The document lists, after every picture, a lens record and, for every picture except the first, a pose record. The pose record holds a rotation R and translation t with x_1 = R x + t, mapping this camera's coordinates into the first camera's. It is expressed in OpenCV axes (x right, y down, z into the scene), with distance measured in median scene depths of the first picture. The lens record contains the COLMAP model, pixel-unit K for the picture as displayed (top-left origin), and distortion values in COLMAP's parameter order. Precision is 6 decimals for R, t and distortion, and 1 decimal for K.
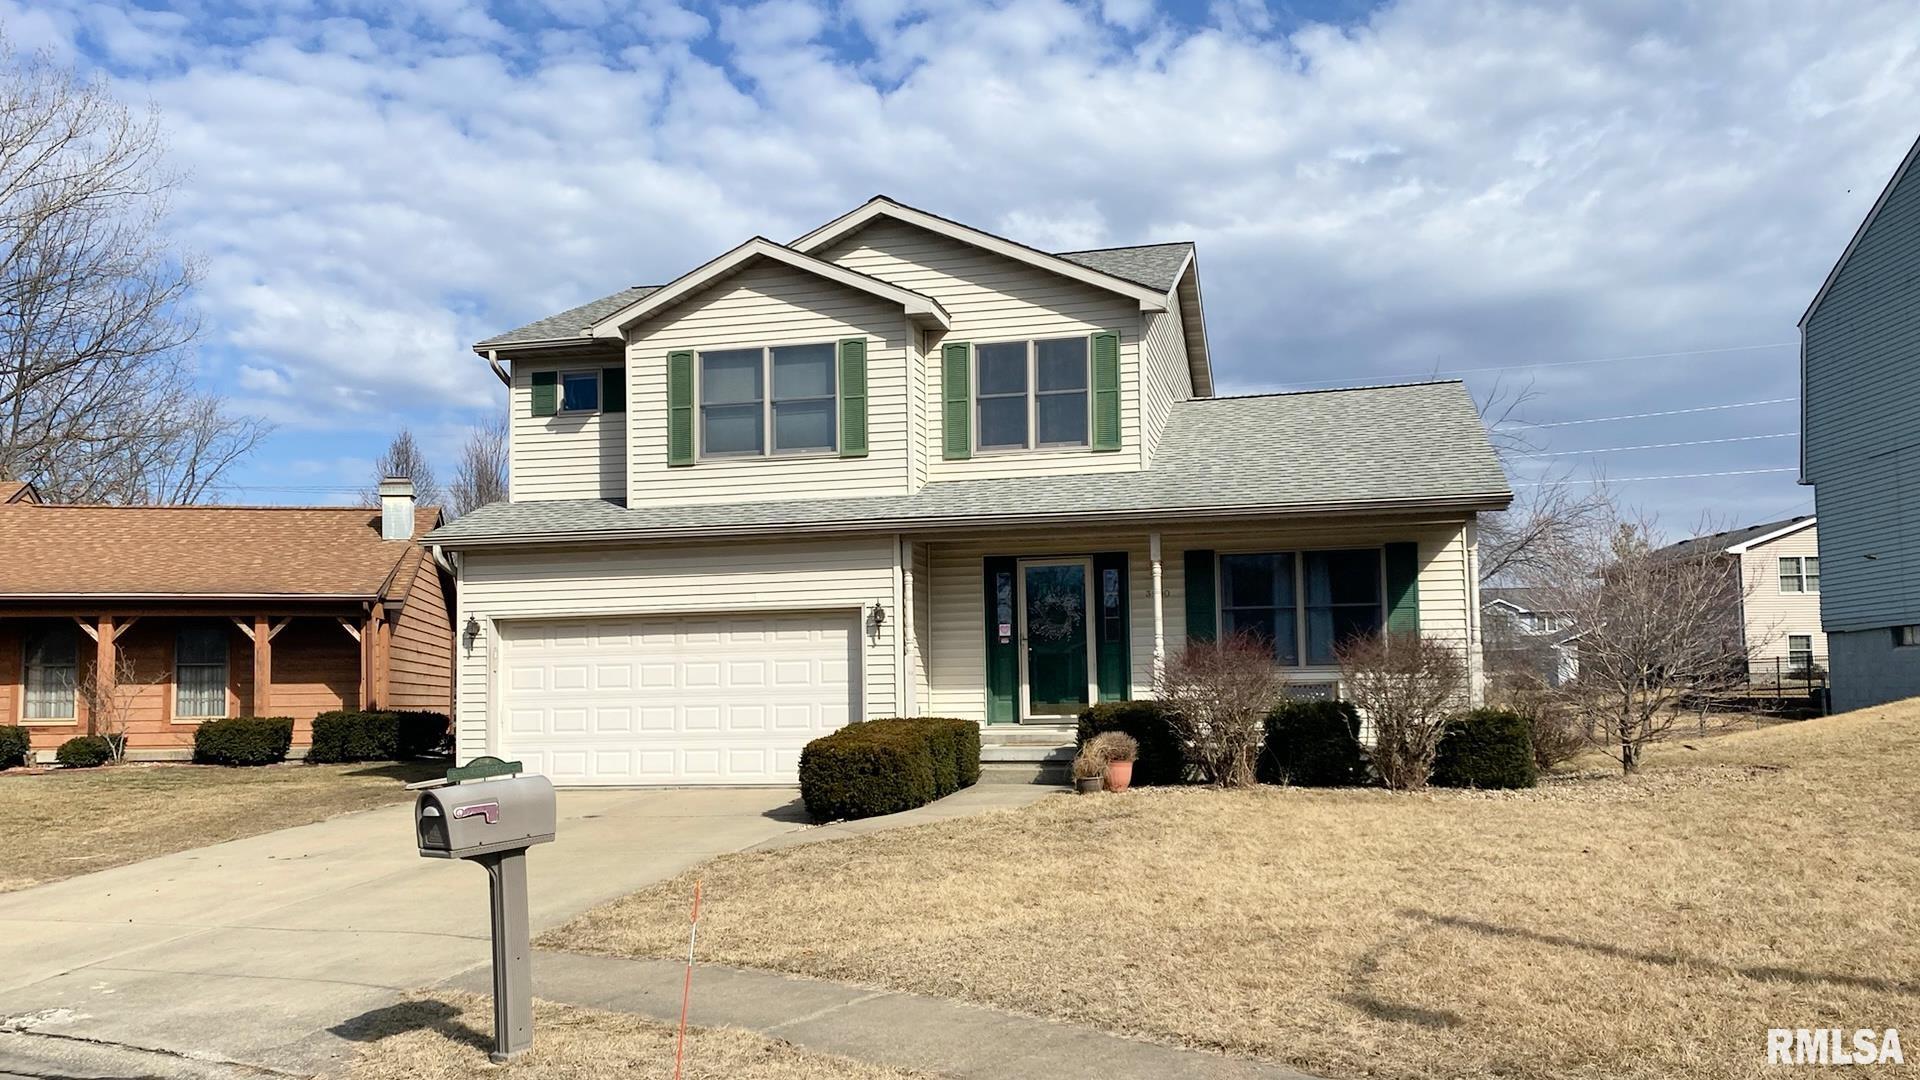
lens RADIAL K [[1559.3, 0, 960.0], [0, 1559.3, 540.0], [0, 0, 1]] dist [0.046489, -0.063078]
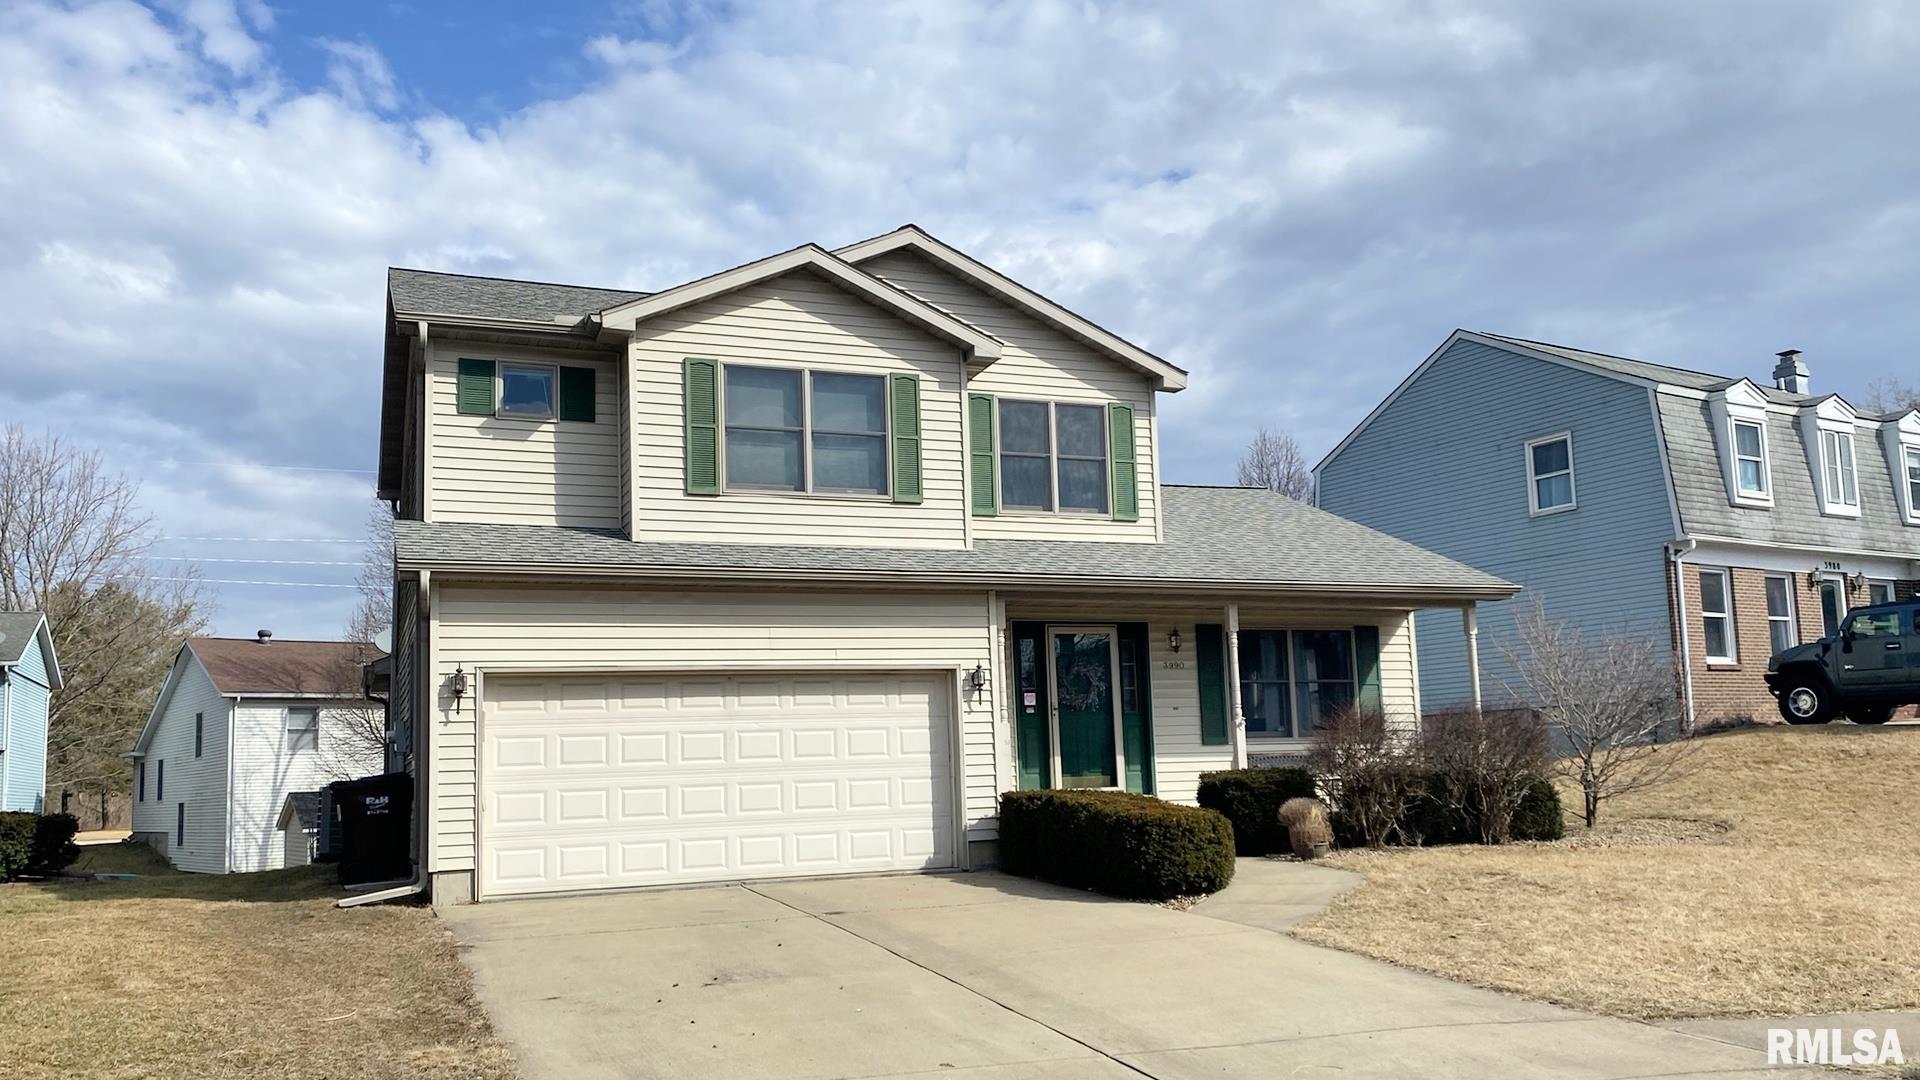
lens RADIAL K [[1559.3, 0, 960.0], [0, 1559.3, 540.0], [0, 0, 1]] dist [0.046489, -0.063078]
pose [[0.808500, 0.079413, 0.583114, -0.558435], [-0.038005, 0.995831, -0.082925, 0.040798], [-0.587268, 0.044883, 0.808147, 0.249407]]
